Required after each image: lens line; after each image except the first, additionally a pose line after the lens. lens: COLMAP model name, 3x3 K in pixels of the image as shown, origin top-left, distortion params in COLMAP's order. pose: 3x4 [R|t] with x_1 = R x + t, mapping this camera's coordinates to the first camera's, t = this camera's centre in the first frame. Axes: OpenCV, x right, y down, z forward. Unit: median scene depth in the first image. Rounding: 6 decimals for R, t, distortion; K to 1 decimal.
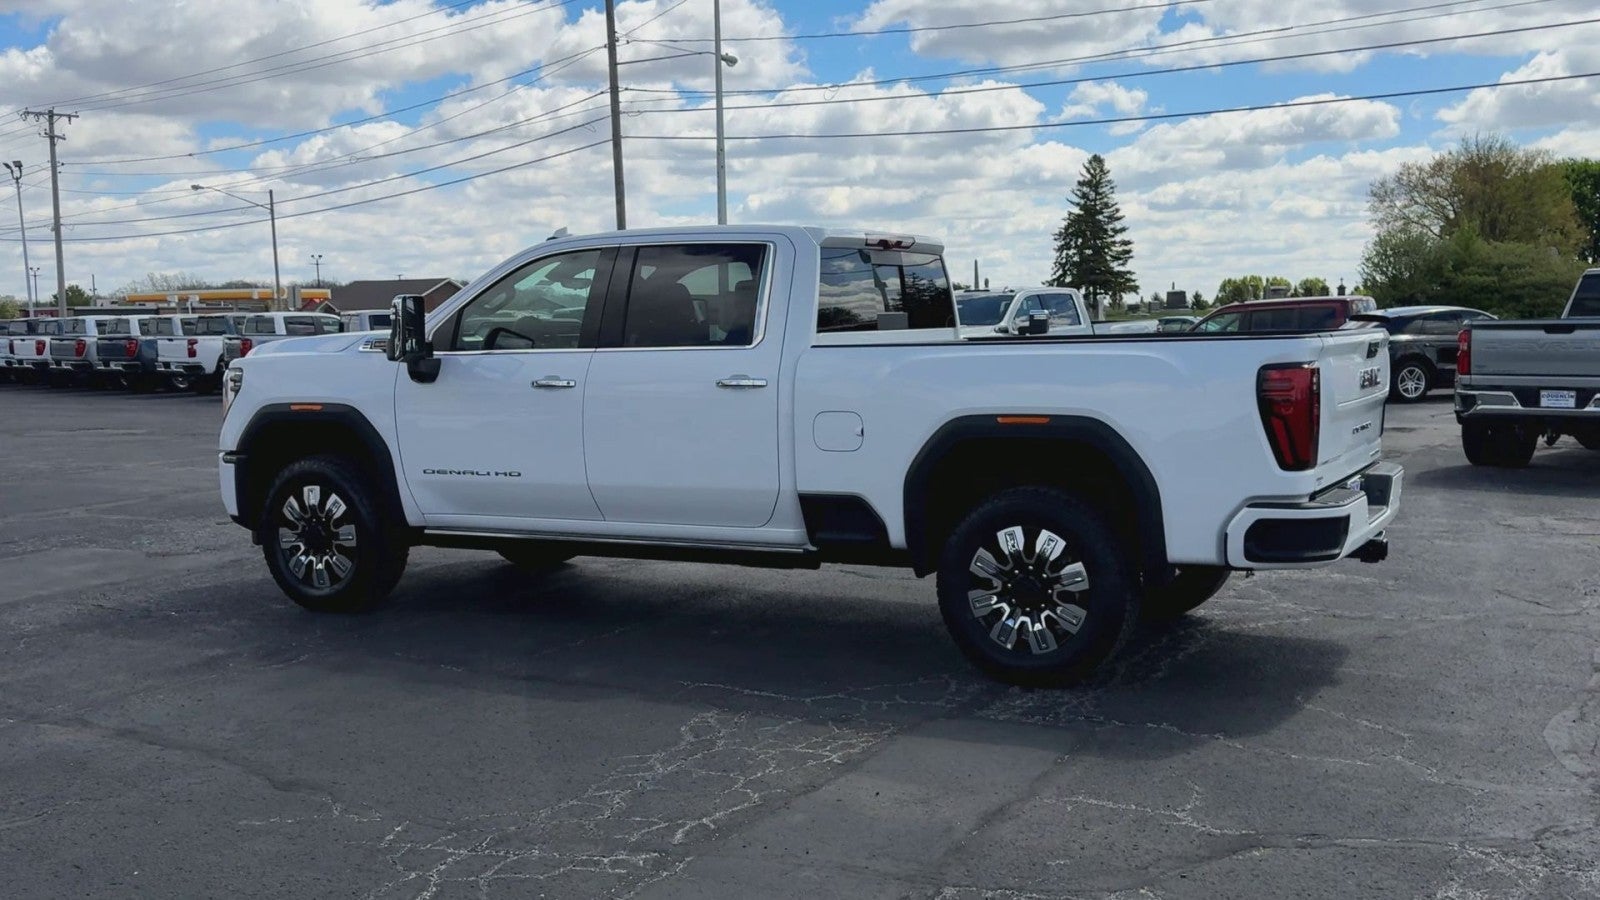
lens RADIAL K [[1596.1, 0, 845.3], [0, 1596.1, 511.8], [0, 0, 1]] dist [0.175353, -0.348956]
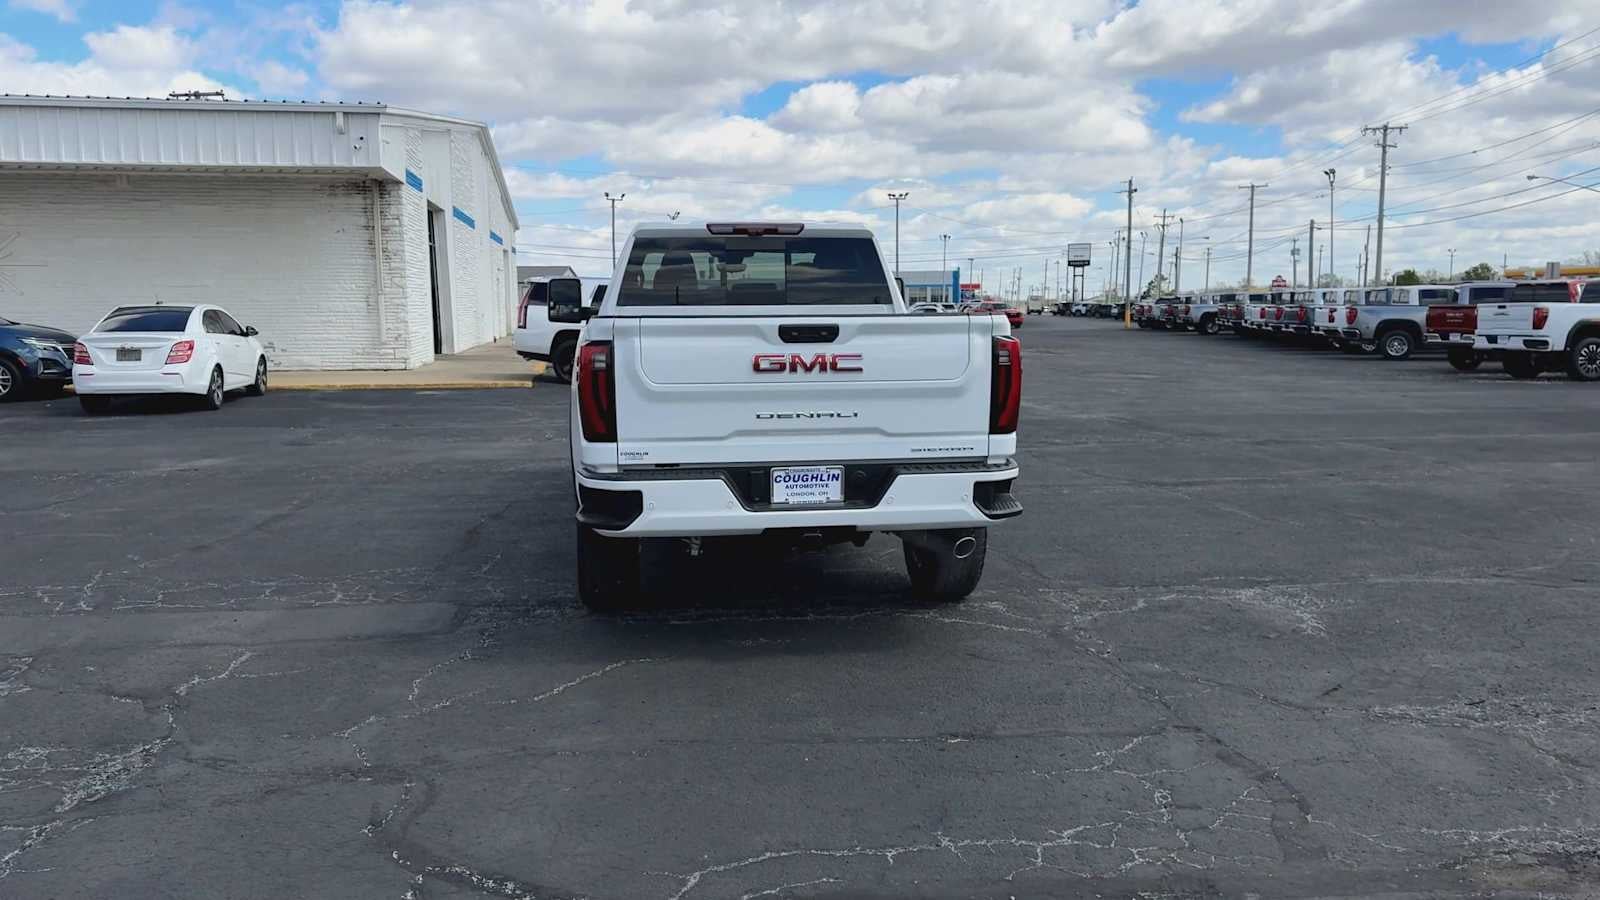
lens RADIAL K [[1264.6, 0, 760.9], [0, 1264.6, 447.0], [0, 0, 1]] dist [0.144108, -0.259066]
pose [[0.546770, 0.105969, -0.830550, 0.101858], [-0.103247, 0.992921, 0.058716, -0.008122], [0.830893, 0.053647, 0.553841, 0.061204]]
